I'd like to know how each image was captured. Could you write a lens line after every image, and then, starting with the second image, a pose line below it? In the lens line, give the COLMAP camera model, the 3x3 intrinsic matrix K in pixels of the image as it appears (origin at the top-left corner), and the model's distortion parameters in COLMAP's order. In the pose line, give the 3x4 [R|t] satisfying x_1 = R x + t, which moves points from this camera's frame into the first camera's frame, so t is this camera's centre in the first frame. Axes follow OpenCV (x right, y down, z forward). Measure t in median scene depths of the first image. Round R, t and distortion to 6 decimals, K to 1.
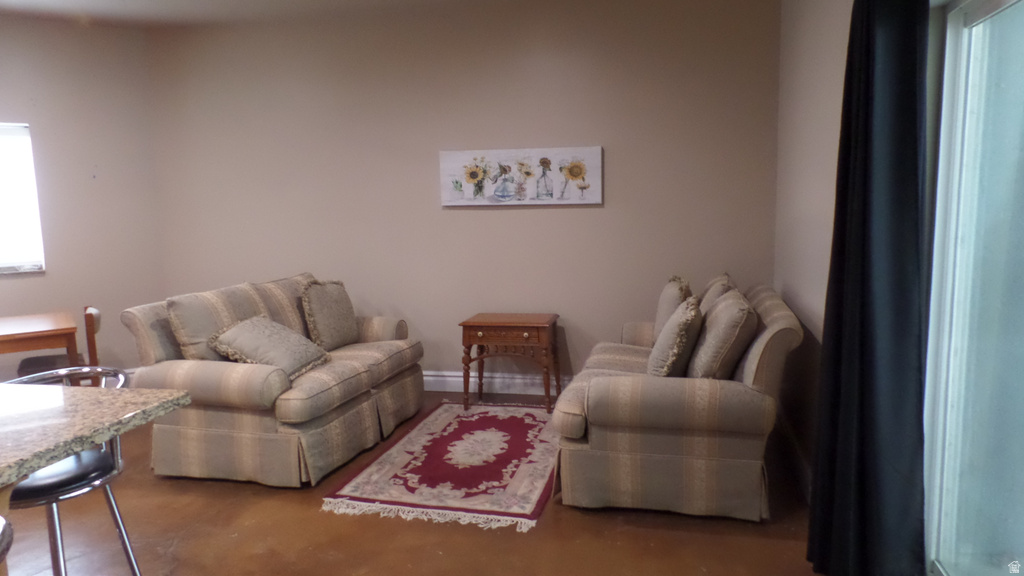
lens RADIAL K [[714.2, 0, 514.3], [0, 714.2, 293.0], [0, 0, 1]] dist [0.011567, -0.008058]
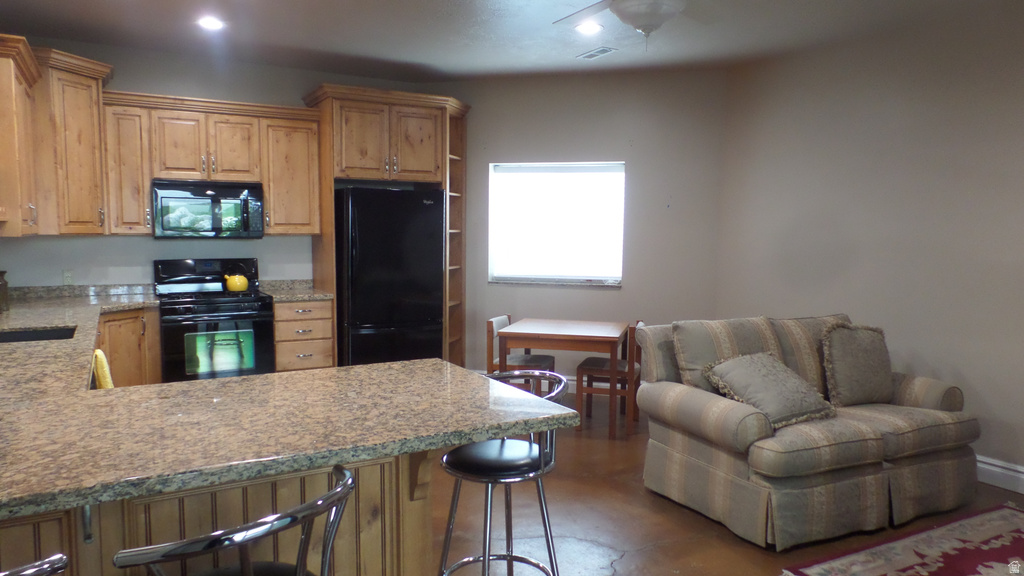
lens RADIAL K [[714.2, 0, 512.7], [0, 714.2, 285.0], [0, 0, 1]] dist [0.011567, -0.008058]
pose [[0.677828, 0.089821, -0.729713, 0.108632], [-0.128326, 0.991728, 0.002871, -0.018506], [0.723934, 0.091695, 0.683748, 0.112438]]
